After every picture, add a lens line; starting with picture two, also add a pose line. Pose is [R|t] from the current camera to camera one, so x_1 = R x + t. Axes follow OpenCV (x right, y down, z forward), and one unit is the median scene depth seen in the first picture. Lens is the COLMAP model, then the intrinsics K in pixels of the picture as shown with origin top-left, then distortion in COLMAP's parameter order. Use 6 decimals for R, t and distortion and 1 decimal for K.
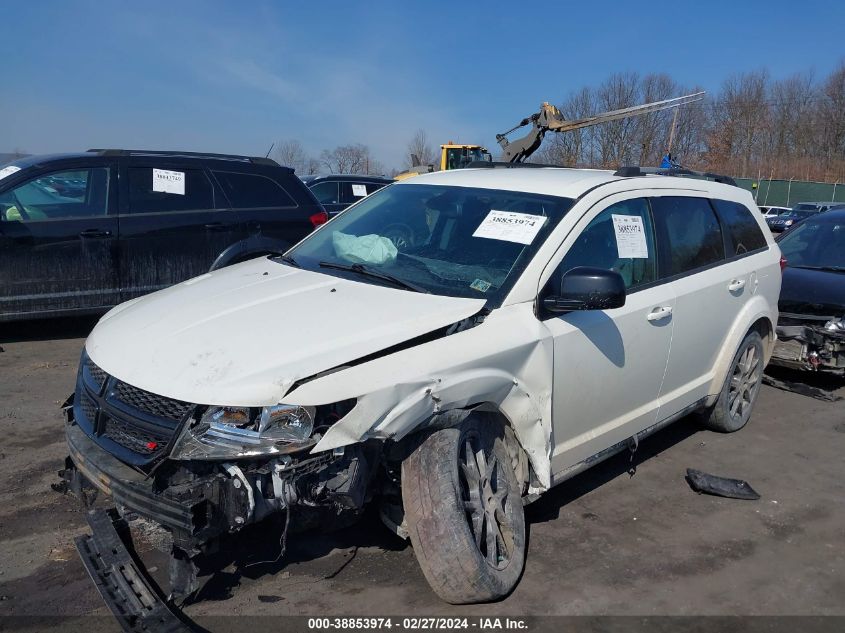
lens RADIAL K [[664.0, 0, 420.3], [0, 664.0, 319.2], [0, 0, 1]] dist [0.024810, -0.039738]
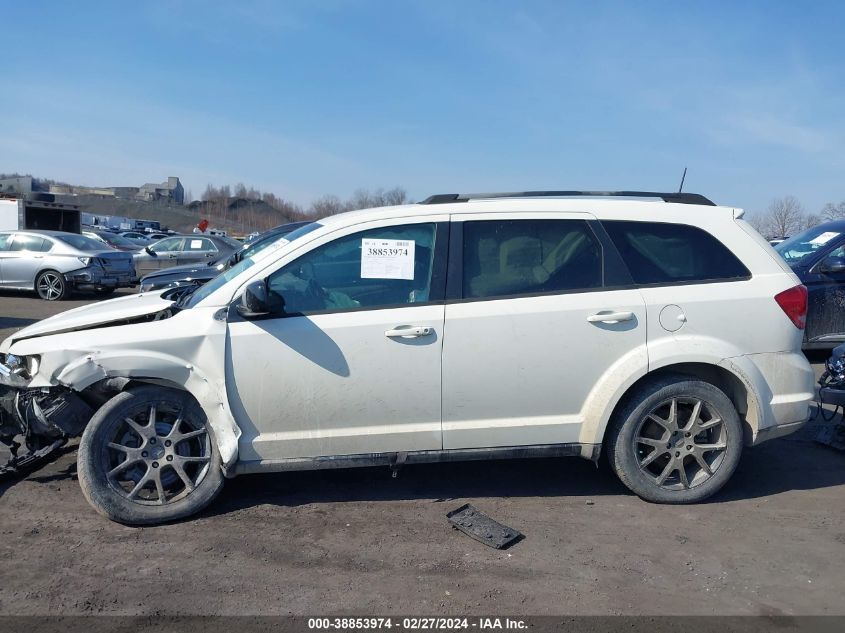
lens RADIAL K [[664.0, 0, 420.4], [0, 664.0, 313.6], [0, 0, 1]] dist [0.024810, -0.039738]
pose [[0.765514, 0.022875, -0.643013, 1.202523], [-0.090087, 0.993334, -0.071913, 0.040713], [0.637081, 0.112978, 0.762472, 0.268621]]
